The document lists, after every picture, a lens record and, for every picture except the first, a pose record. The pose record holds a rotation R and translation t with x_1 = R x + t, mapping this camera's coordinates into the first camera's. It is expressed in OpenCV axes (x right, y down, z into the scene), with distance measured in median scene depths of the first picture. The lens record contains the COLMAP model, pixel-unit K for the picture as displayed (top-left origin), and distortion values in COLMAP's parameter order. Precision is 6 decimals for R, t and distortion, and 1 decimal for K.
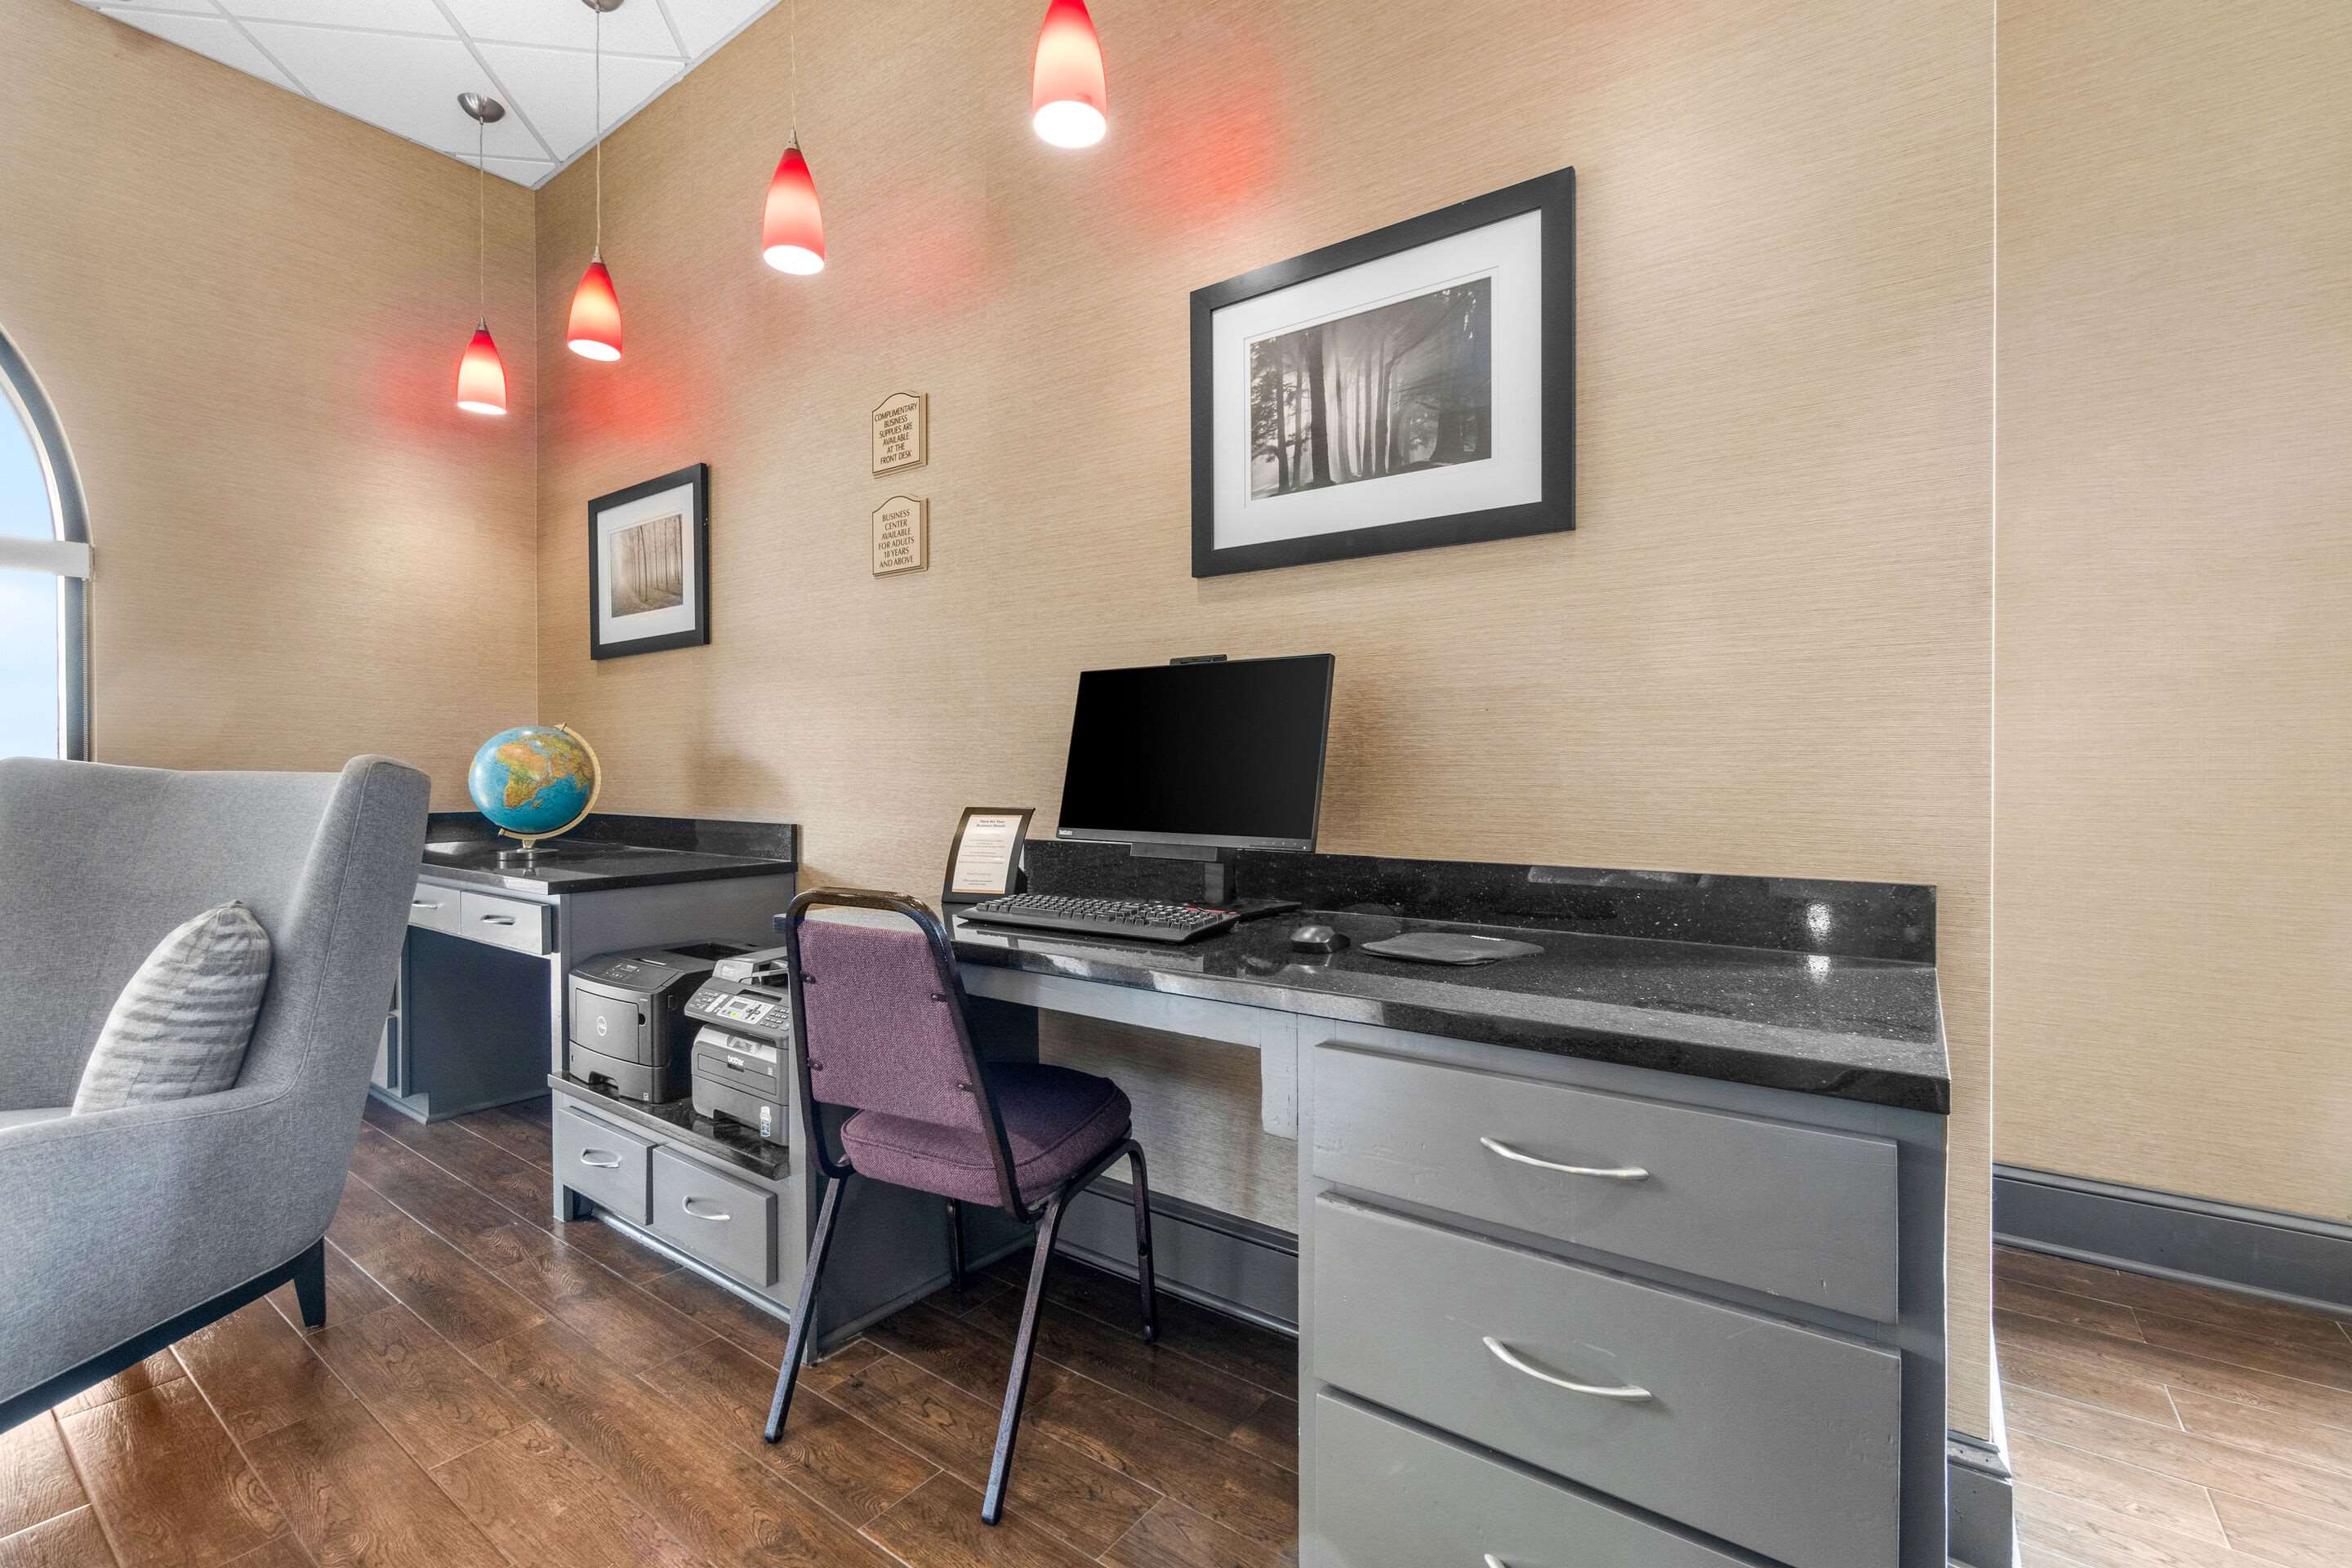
lens RADIAL K [[1018.5, 0, 1175.7], [0, 1018.5, 804.1], [0, 0, 1]] dist [0.000336, -0.000029]
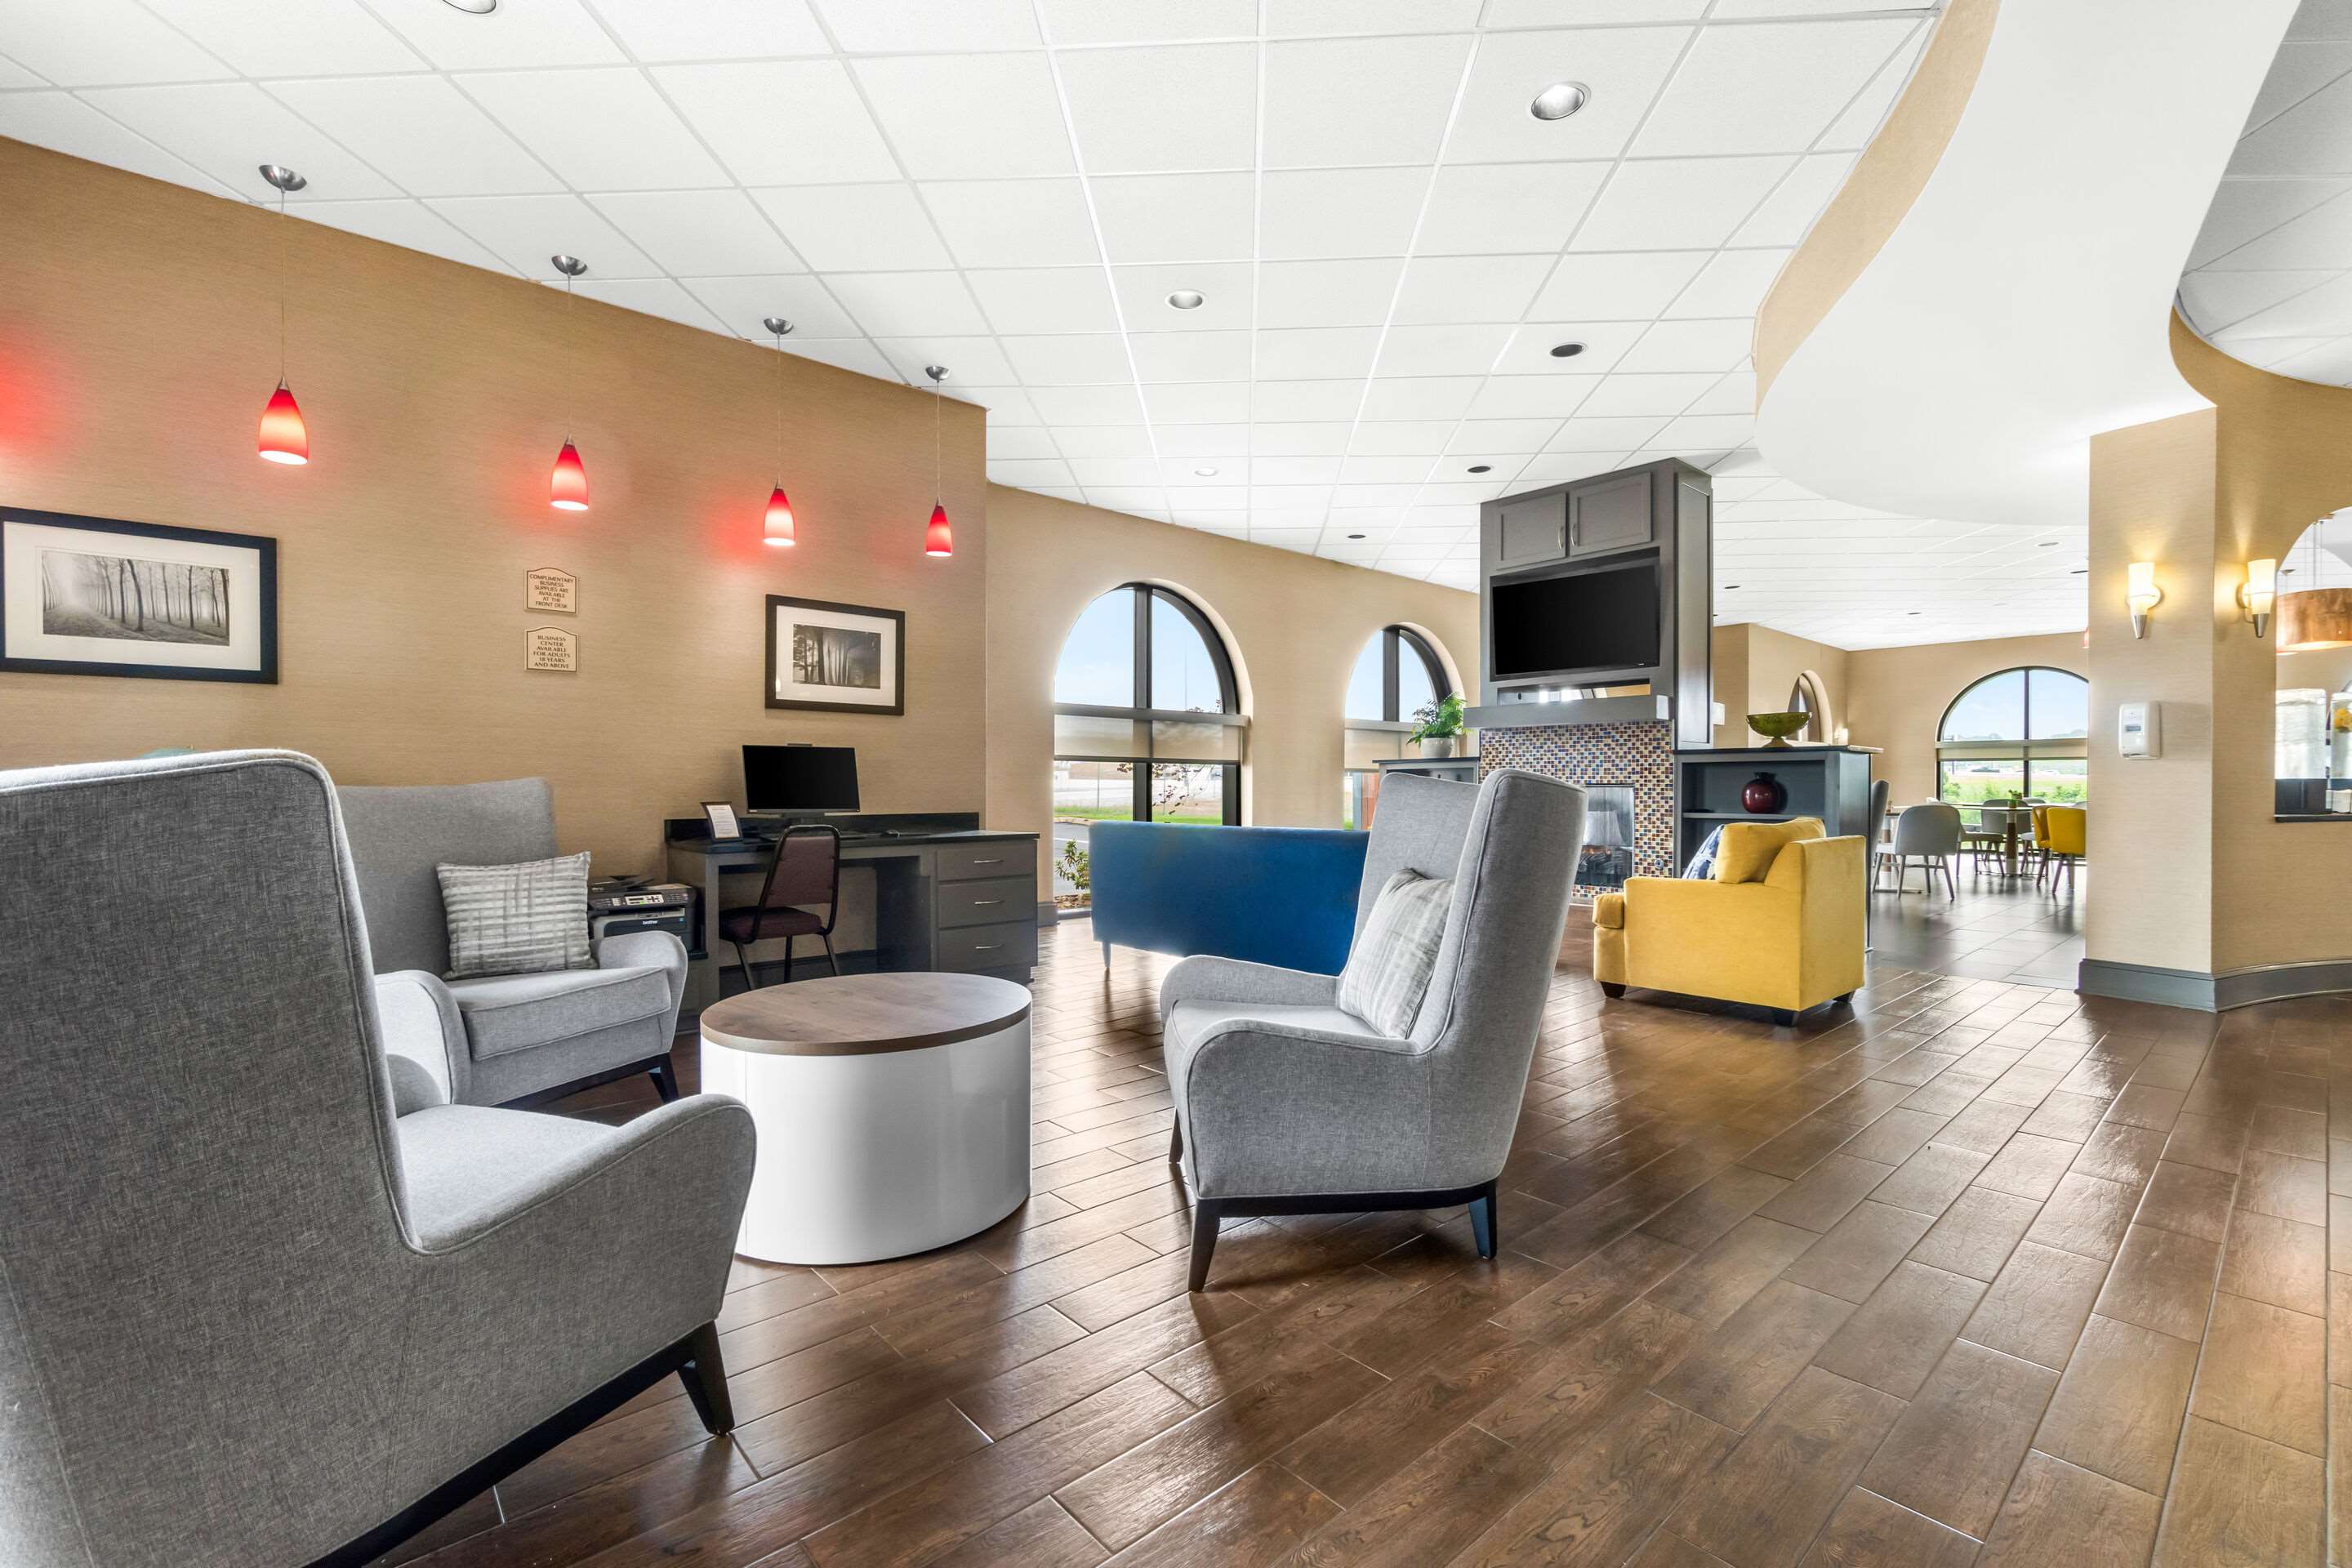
lens RADIAL K [[1018.5, 0, 1177.8], [0, 1018.5, 774.4], [0, 0, 1]] dist [0.000336, -0.000029]
pose [[0.202228, -0.010696, 0.979280, -2.302989], [0.012145, 0.999891, 0.008413, -0.075543], [-0.979263, 0.010192, 0.202336, -0.493258]]
